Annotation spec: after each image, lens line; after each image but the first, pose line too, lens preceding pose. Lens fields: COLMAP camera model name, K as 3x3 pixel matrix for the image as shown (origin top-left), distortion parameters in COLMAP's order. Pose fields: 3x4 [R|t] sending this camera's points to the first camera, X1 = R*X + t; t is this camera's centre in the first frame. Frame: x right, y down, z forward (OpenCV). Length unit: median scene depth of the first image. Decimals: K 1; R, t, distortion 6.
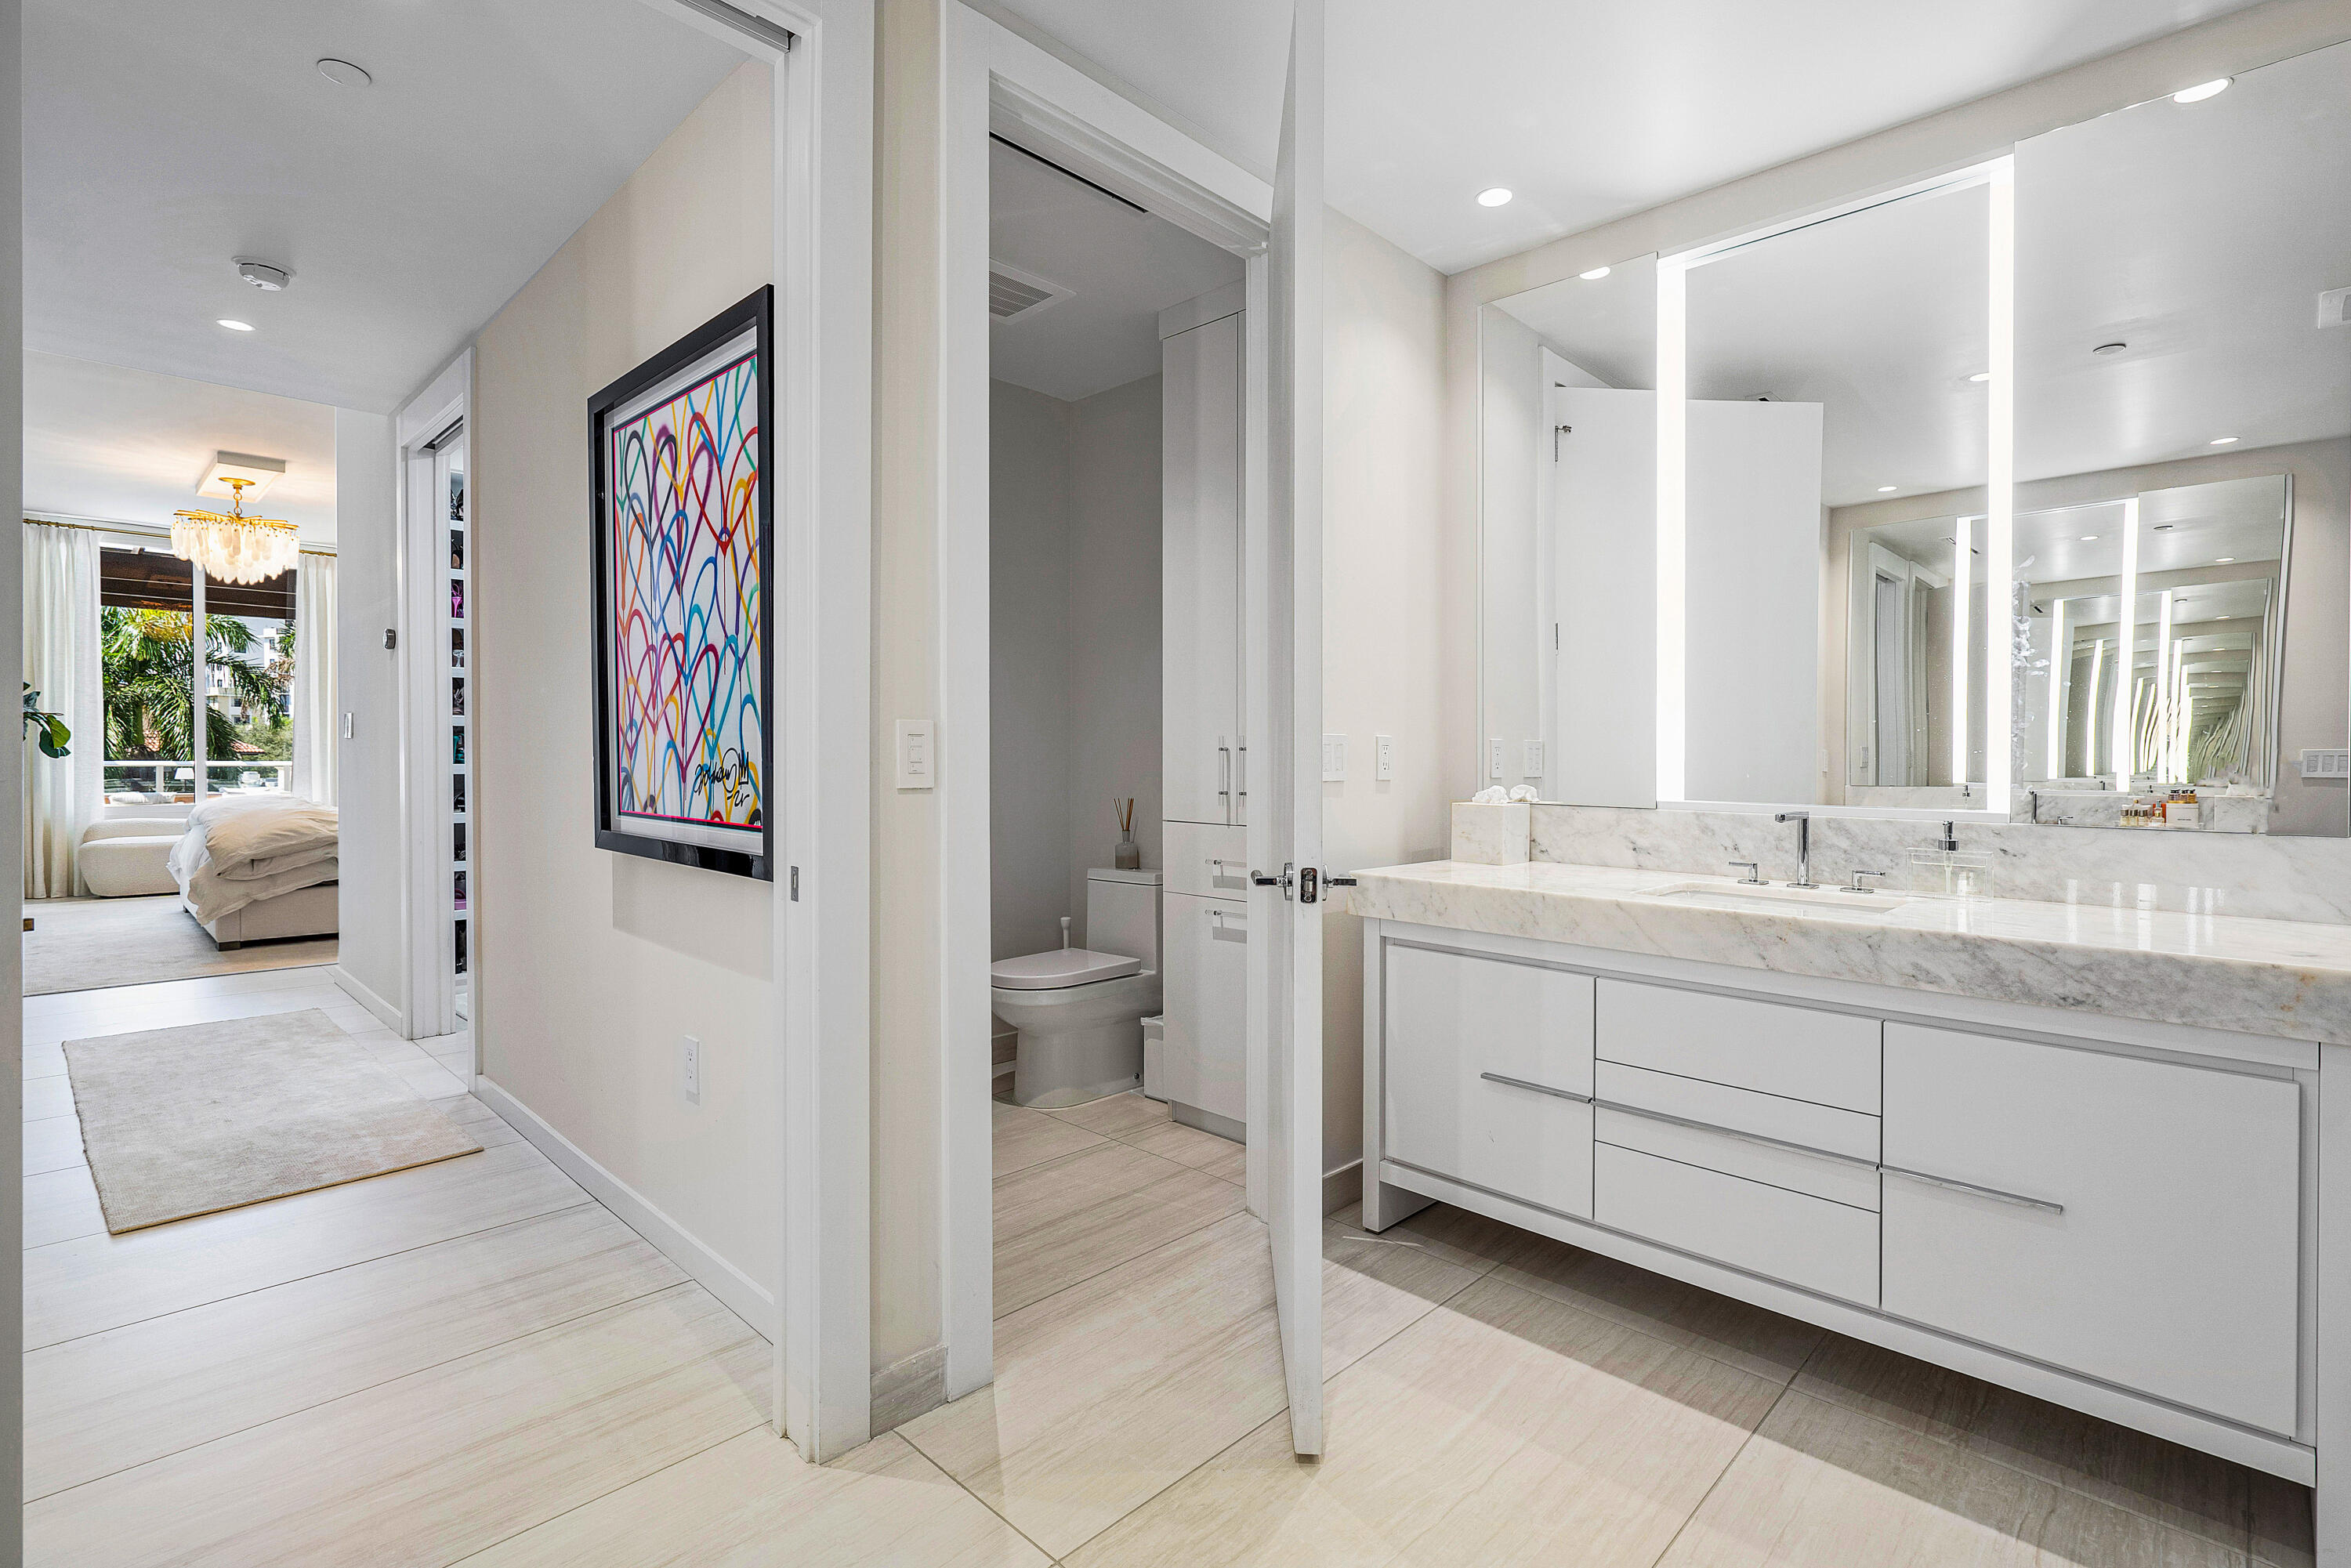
lens RADIAL K [[1093.8, 0, 1171.9], [0, 1093.8, 783.6], [0, 0, 1]] dist [0.001282, 0.000902]
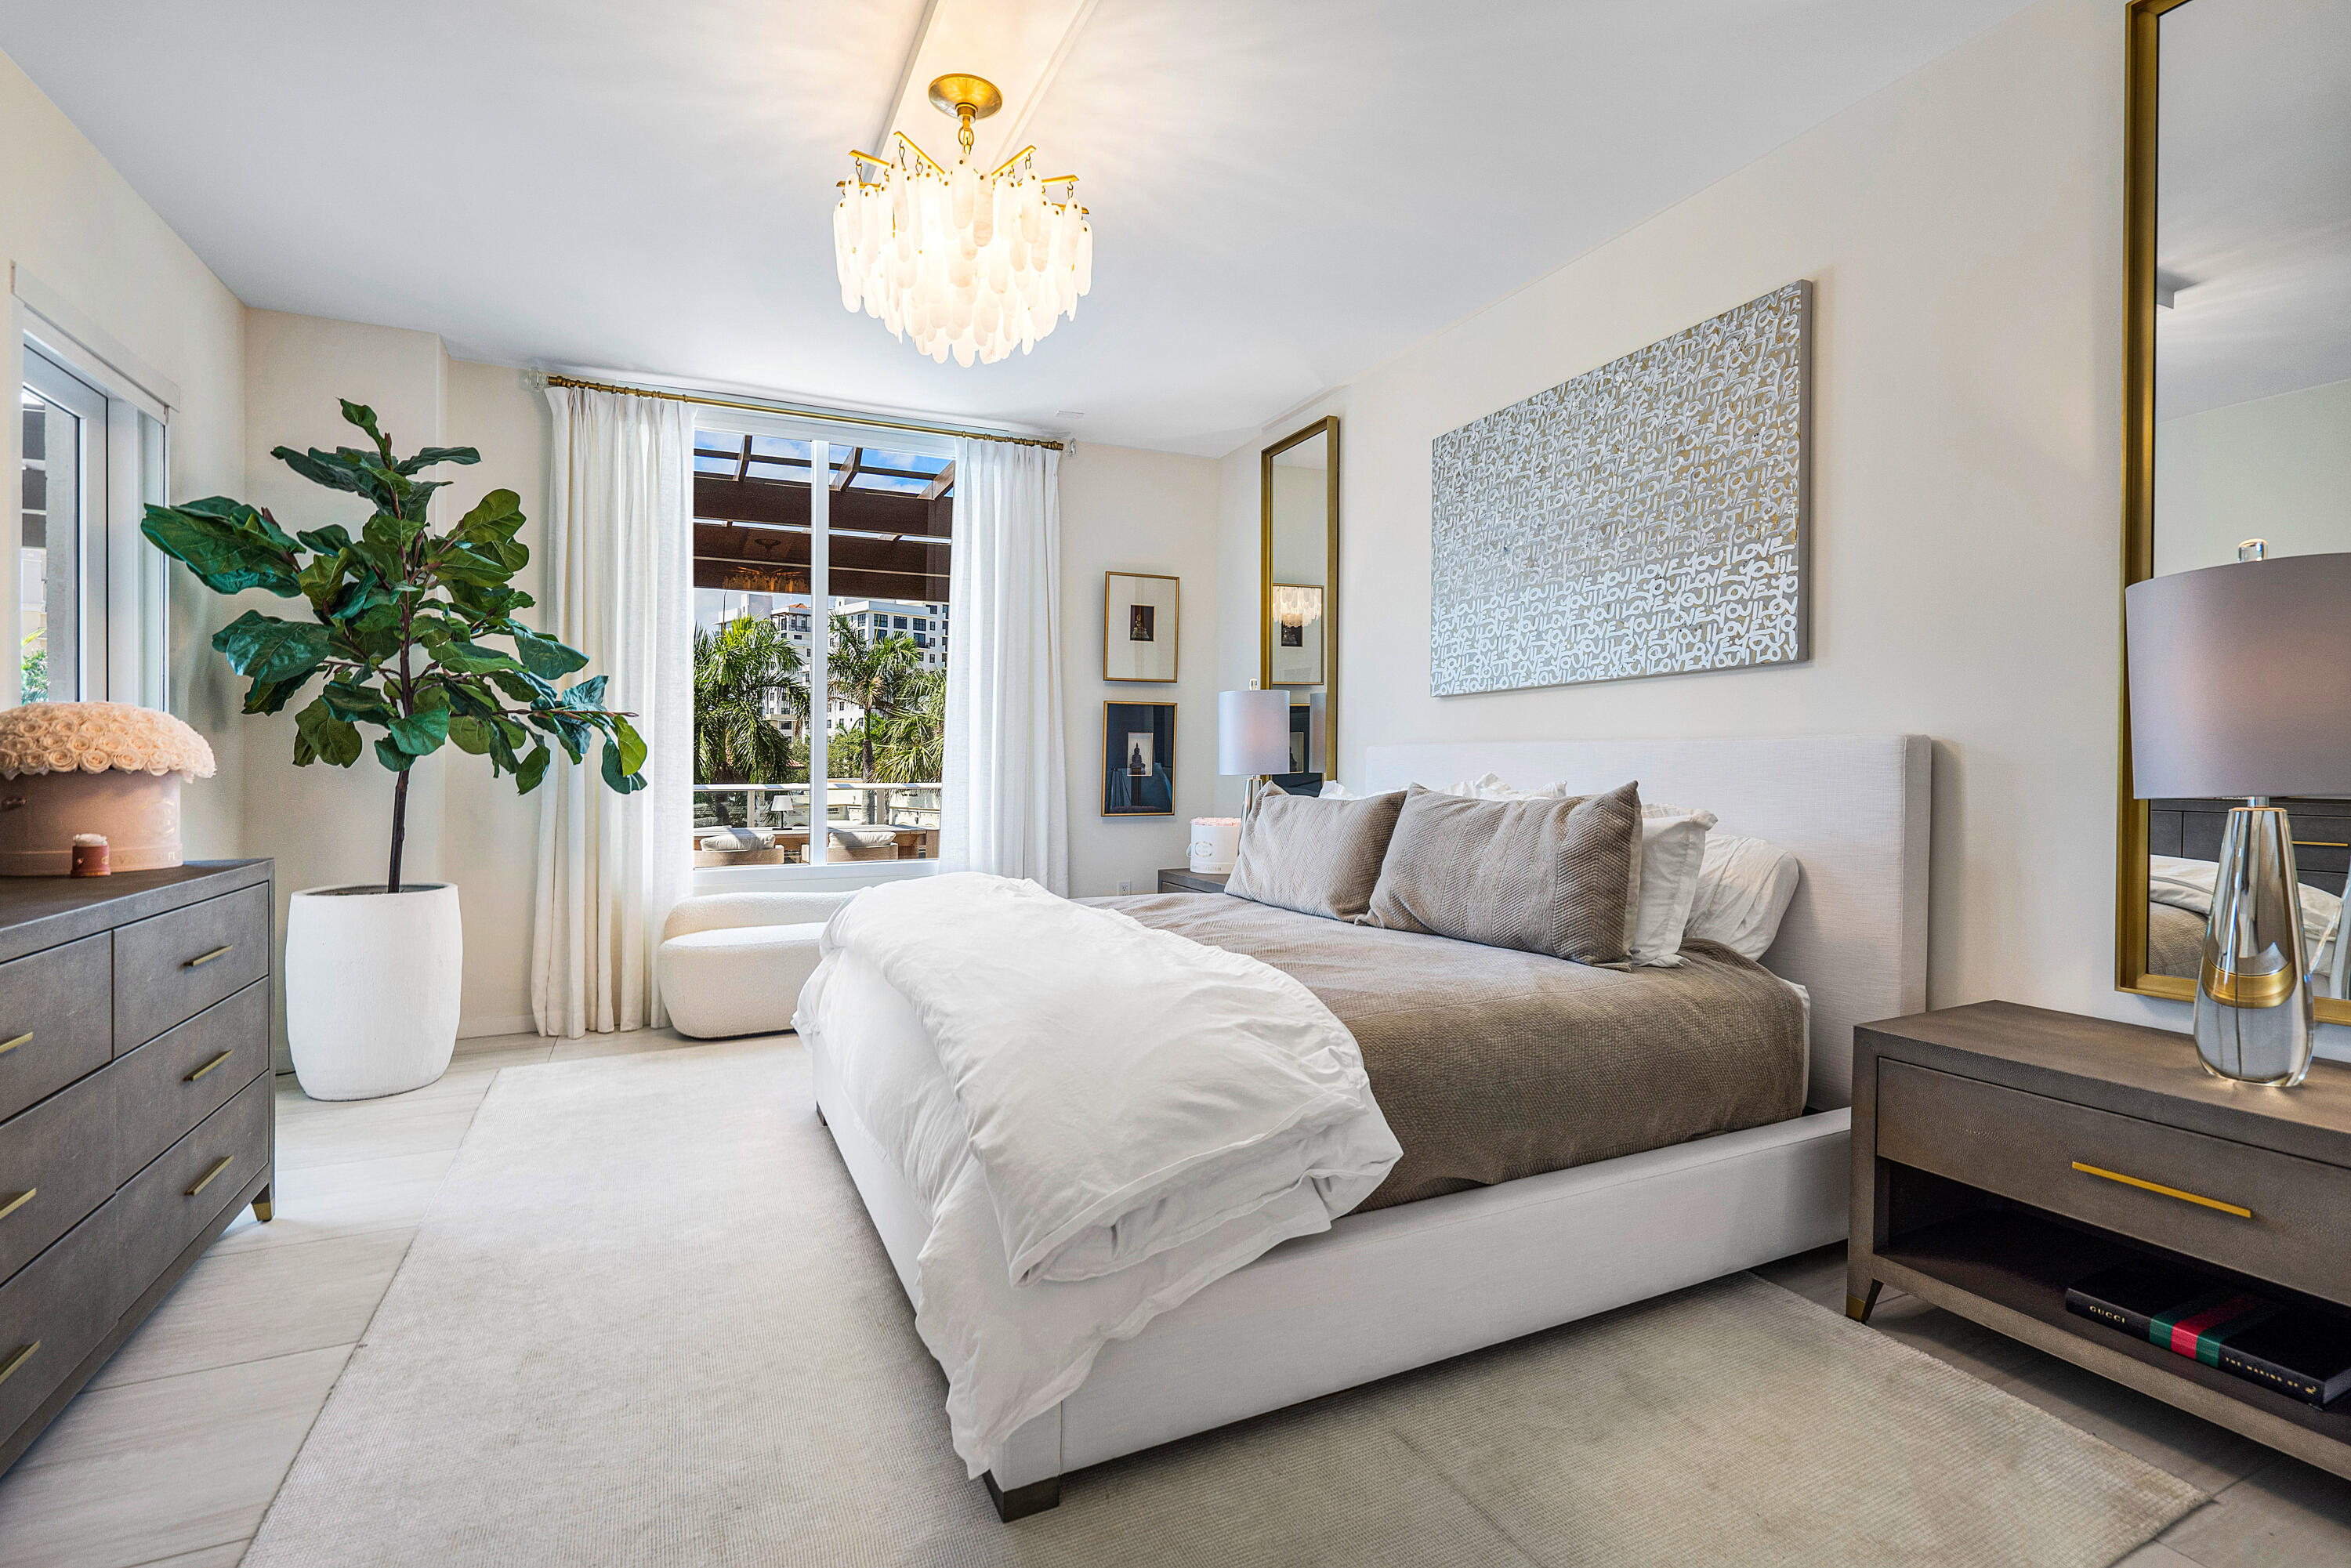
lens RADIAL K [[1073.6, 0, 1170.1], [0, 1073.6, 773.9], [0, 0, 1]] dist [0.000227, 0.001064]
pose [[0.936708, -0.002762, -0.350100, -0.549055], [-0.003728, 0.999834, -0.017862, -0.023617], [0.350091, 0.018037, 0.936542, 0.565558]]
